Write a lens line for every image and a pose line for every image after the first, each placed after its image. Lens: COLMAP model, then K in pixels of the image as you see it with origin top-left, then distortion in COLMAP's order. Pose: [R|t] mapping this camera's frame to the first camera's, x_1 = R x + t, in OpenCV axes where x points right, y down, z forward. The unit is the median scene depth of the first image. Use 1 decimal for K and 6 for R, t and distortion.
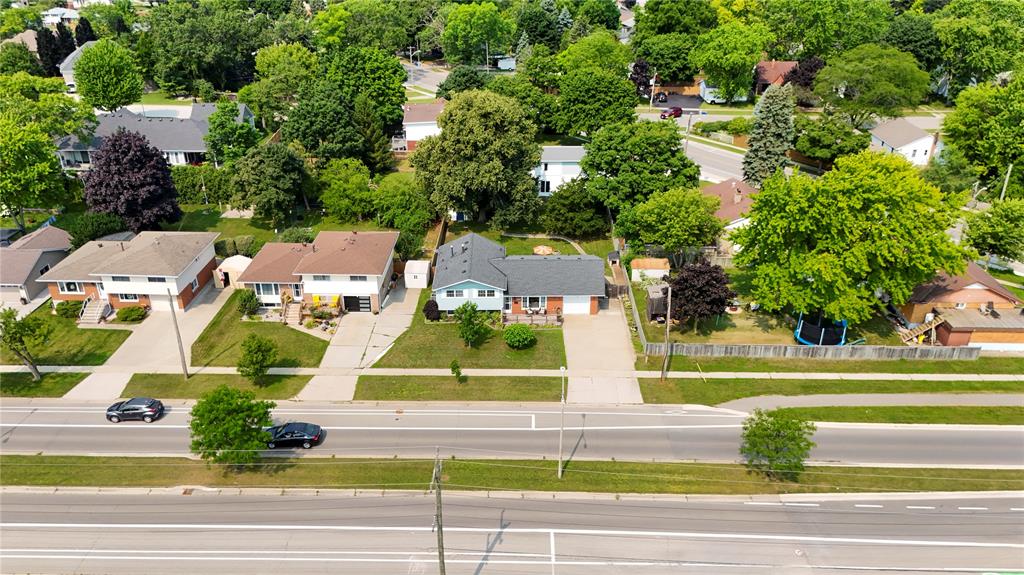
lens RADIAL K [[762.6, 0, 512.0], [0, 762.6, 287.5], [0, 0, 1]] dist [0.028167, -0.003826]
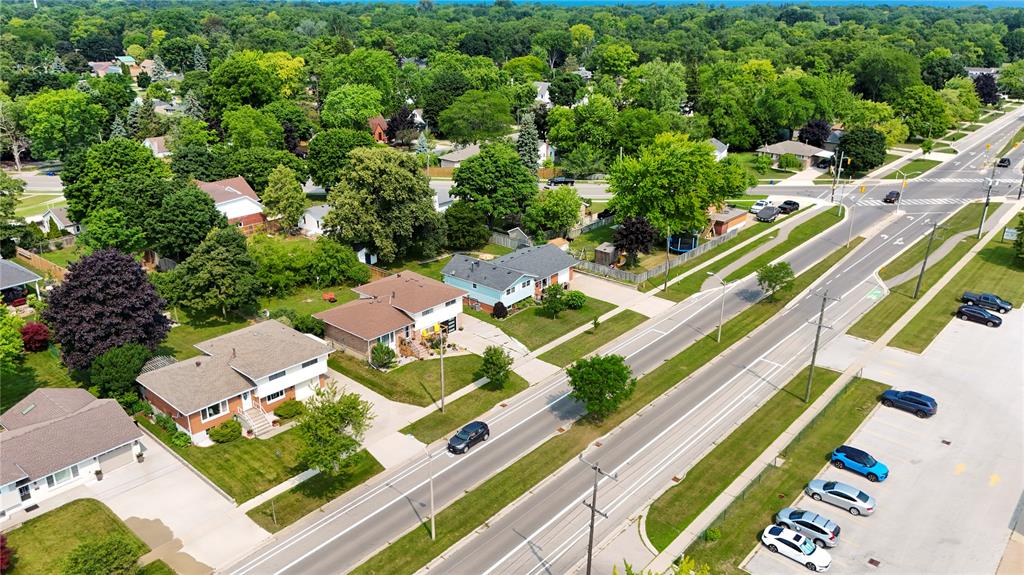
lens RADIAL K [[756.1, 0, 507.8], [0, 756.1, 290.8], [0, 0, 1]] dist [0.026979, -0.006986]
pose [[0.647387, -0.281324, 0.708341, -0.957292], [0.335834, 0.939590, 0.066232, -0.076311], [-0.684182, 0.195008, 0.702756, 0.122299]]
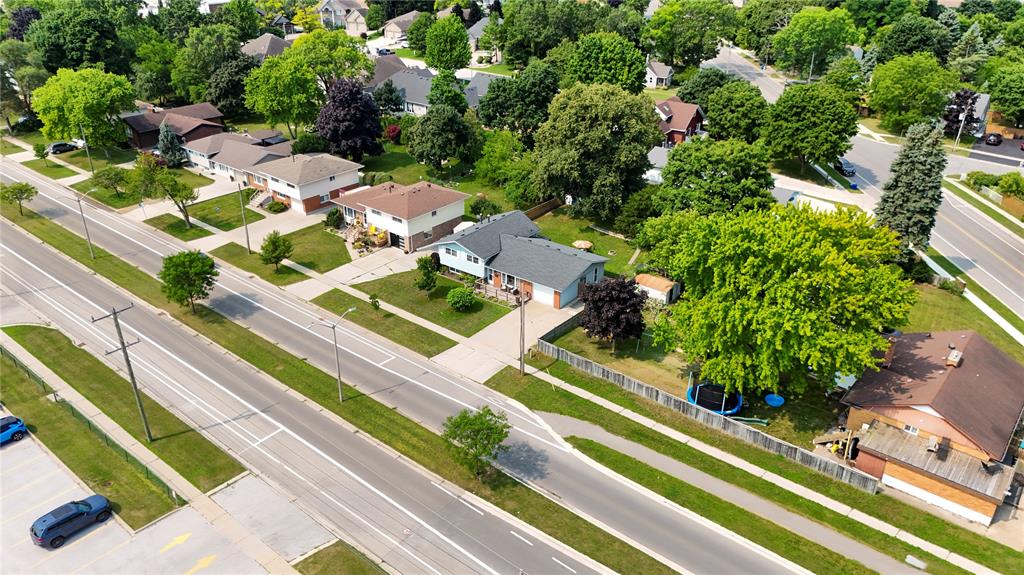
lens RADIAL K [[756.1, 0, 507.8], [0, 756.1, 290.8], [0, 0, 1]] dist [0.026979, -0.006986]
pose [[0.780539, 0.282576, -0.557593, 0.622466], [-0.277279, 0.955950, 0.096310, -0.067314], [0.560246, 0.079436, 0.824509, 0.131224]]
